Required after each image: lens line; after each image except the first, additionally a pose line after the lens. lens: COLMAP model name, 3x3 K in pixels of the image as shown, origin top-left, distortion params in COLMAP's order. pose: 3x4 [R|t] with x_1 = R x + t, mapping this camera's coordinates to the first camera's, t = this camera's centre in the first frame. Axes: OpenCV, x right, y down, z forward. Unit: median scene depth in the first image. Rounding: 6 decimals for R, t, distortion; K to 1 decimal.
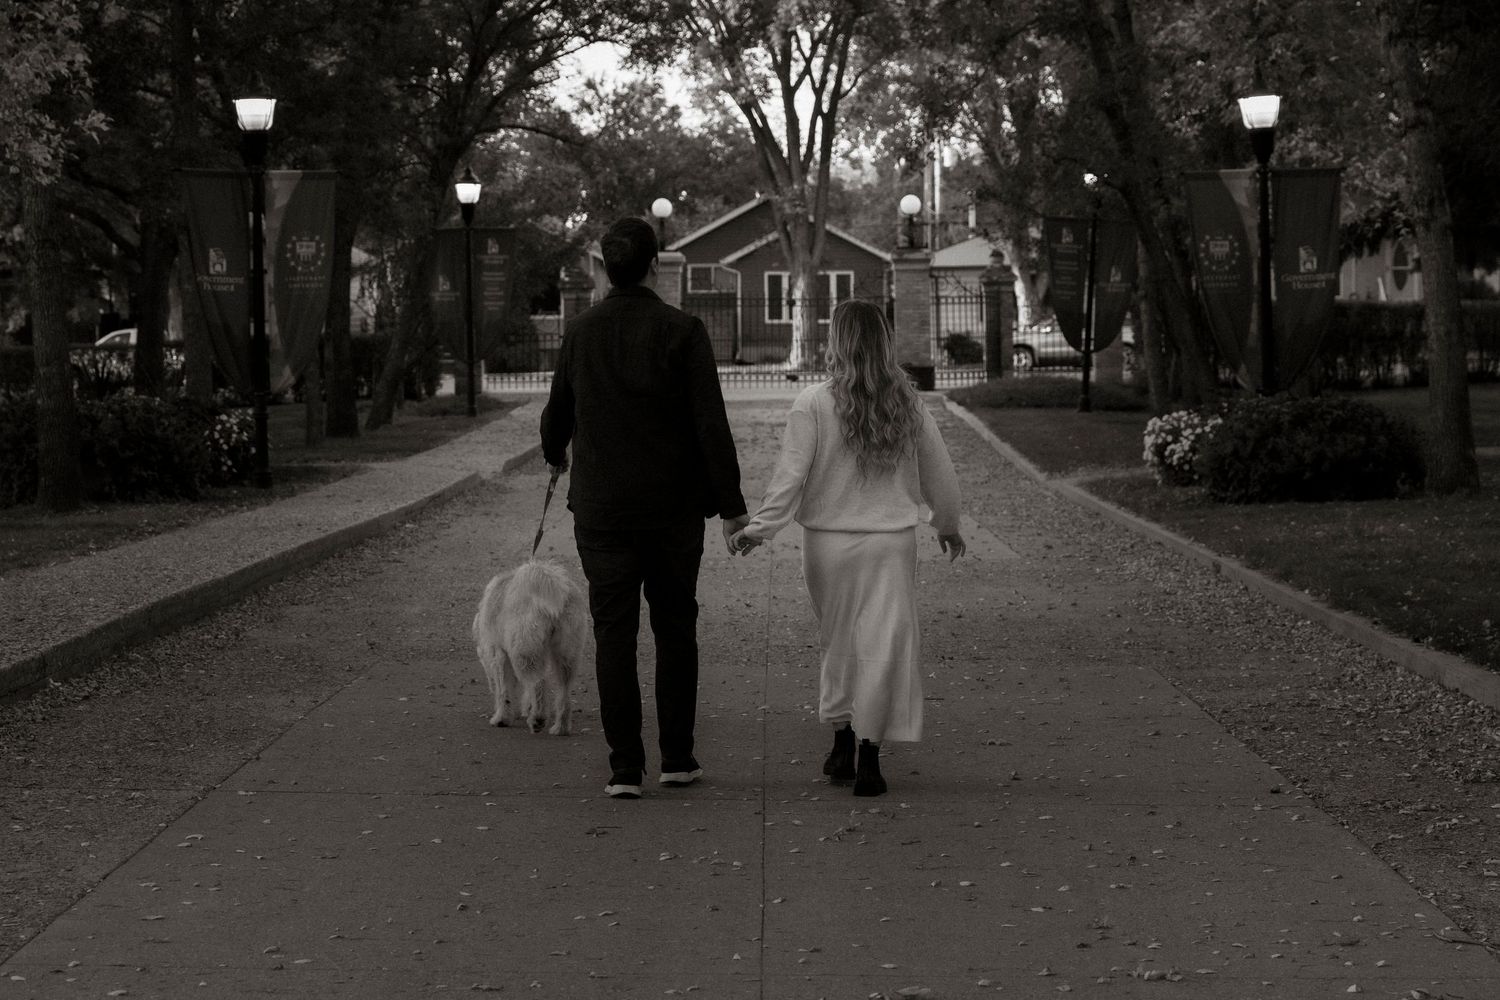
lens RADIAL K [[3070.9, 0, 750.0], [0, 3070.9, 500.0], [0, 0, 1]] dist [0.049813, -0.154017]
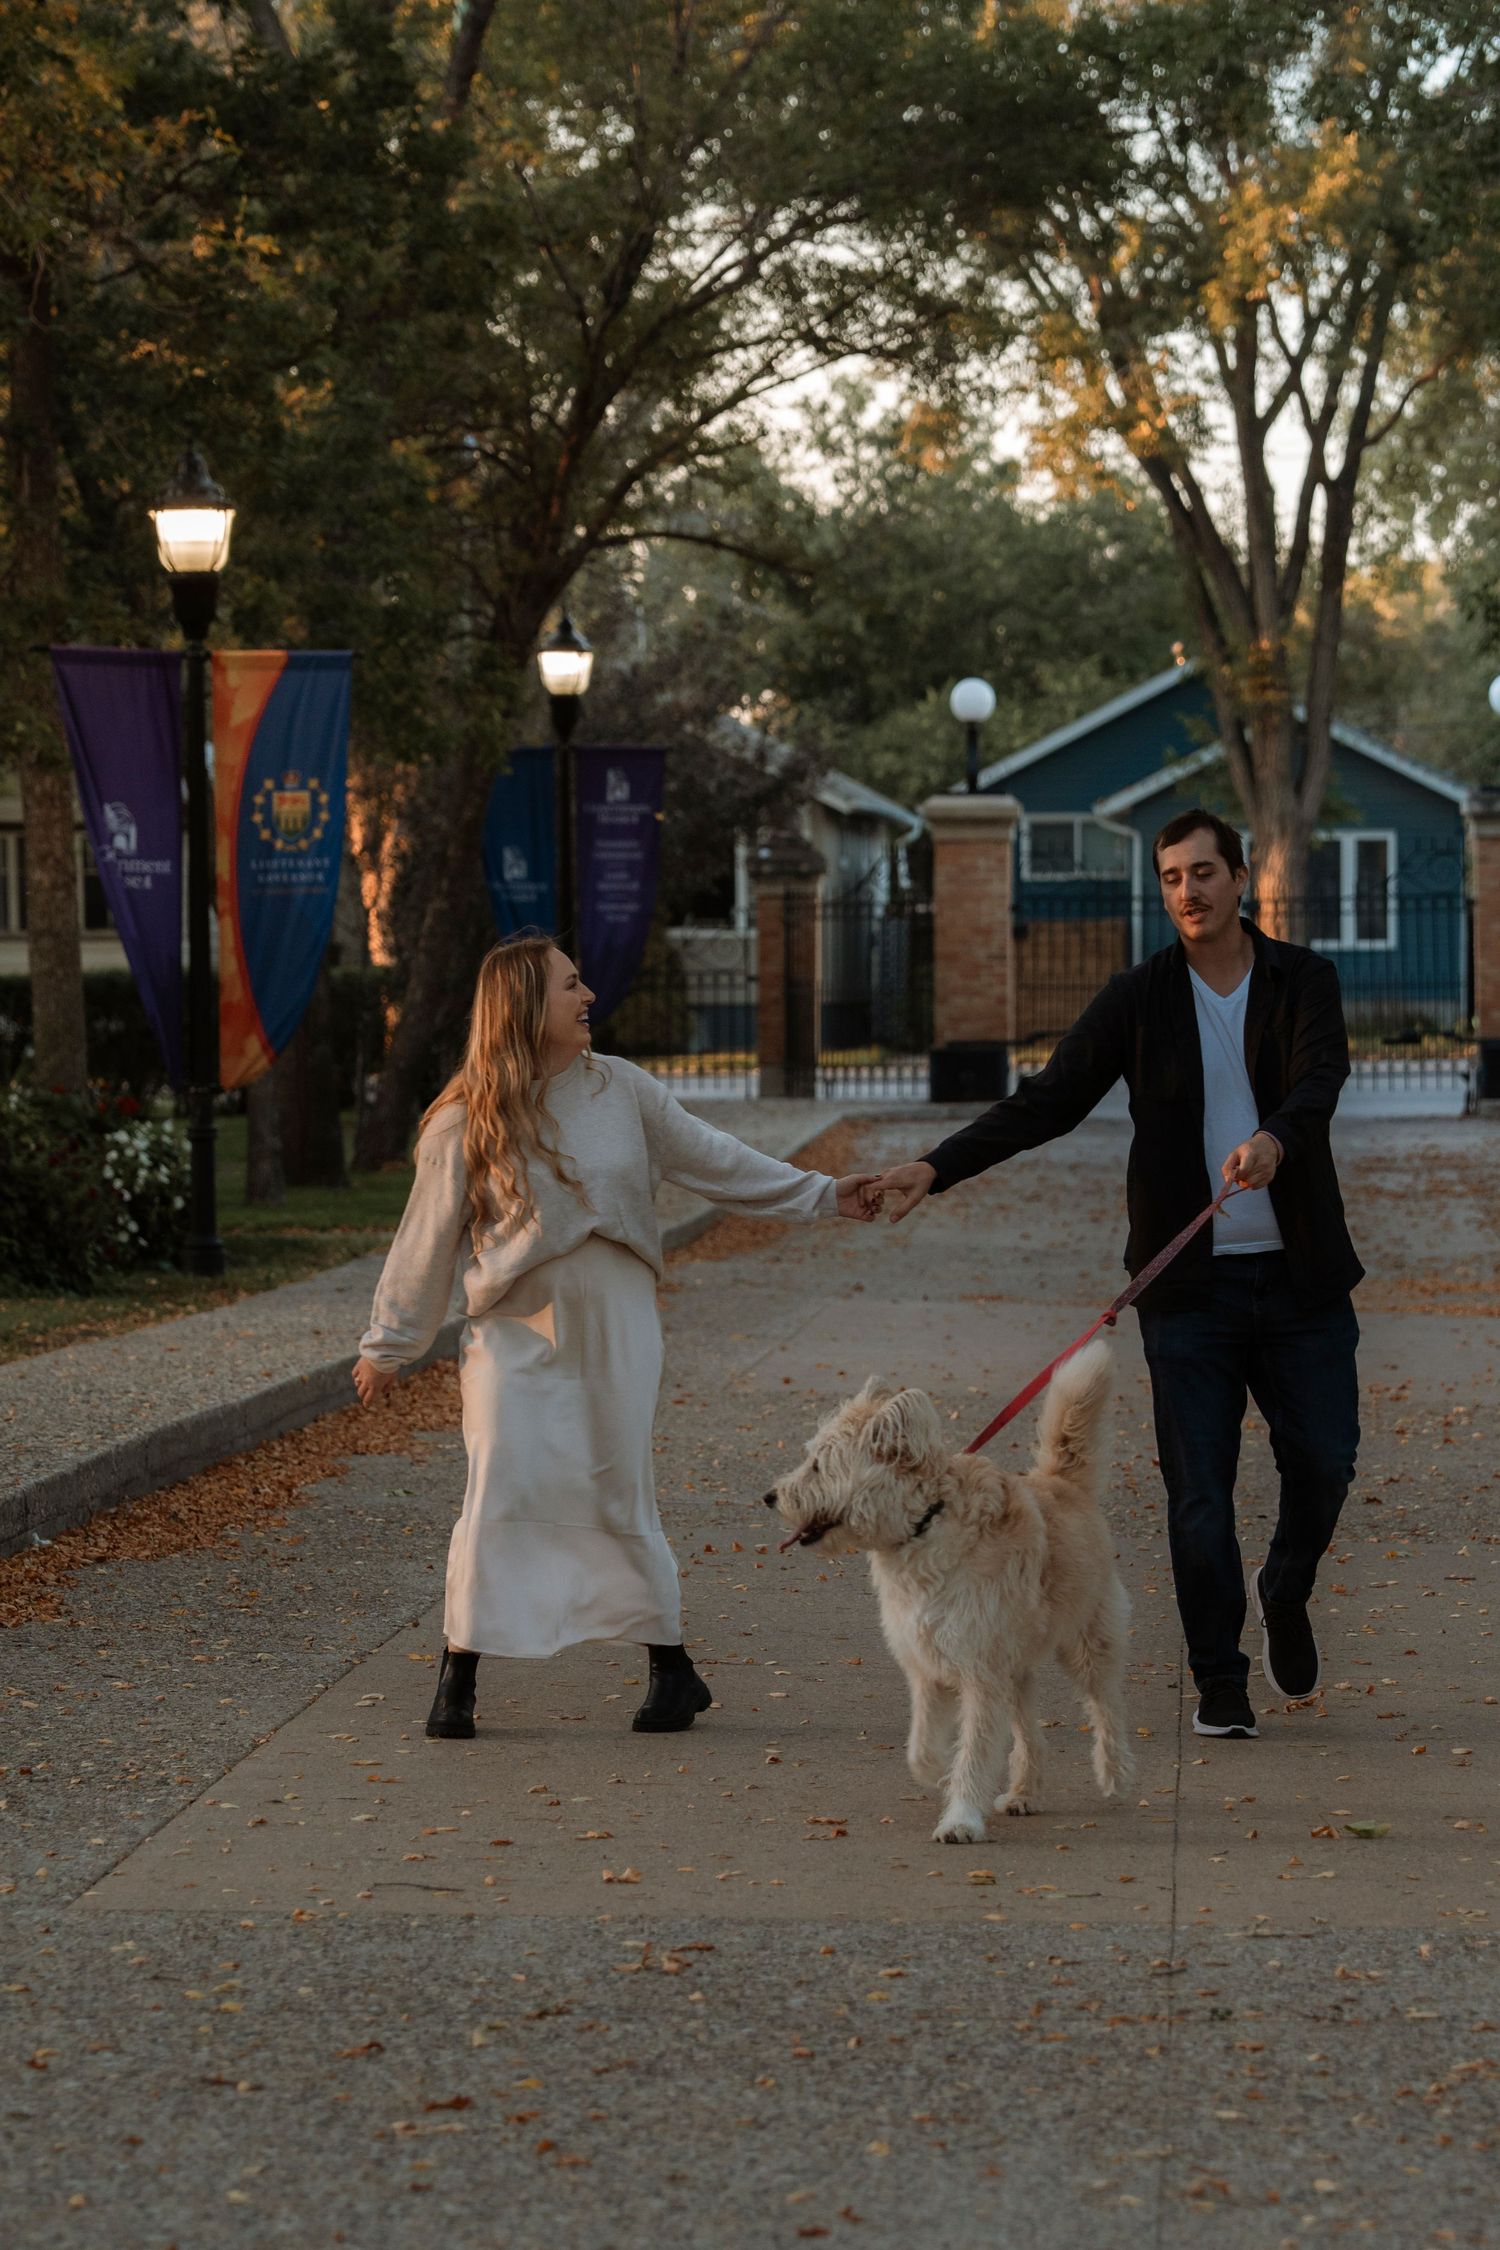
lens RADIAL K [[8511.9, 0, 750.0], [0, 8511.9, 1125.0], [0, 0, 1]] dist [0.063468, -2.693087]
pose [[0.998873, 0.004970, -0.047192, -0.001227], [-0.006628, 0.999363, -0.035054, 0.011819], [0.046988, 0.035327, 0.998271, -0.236822]]
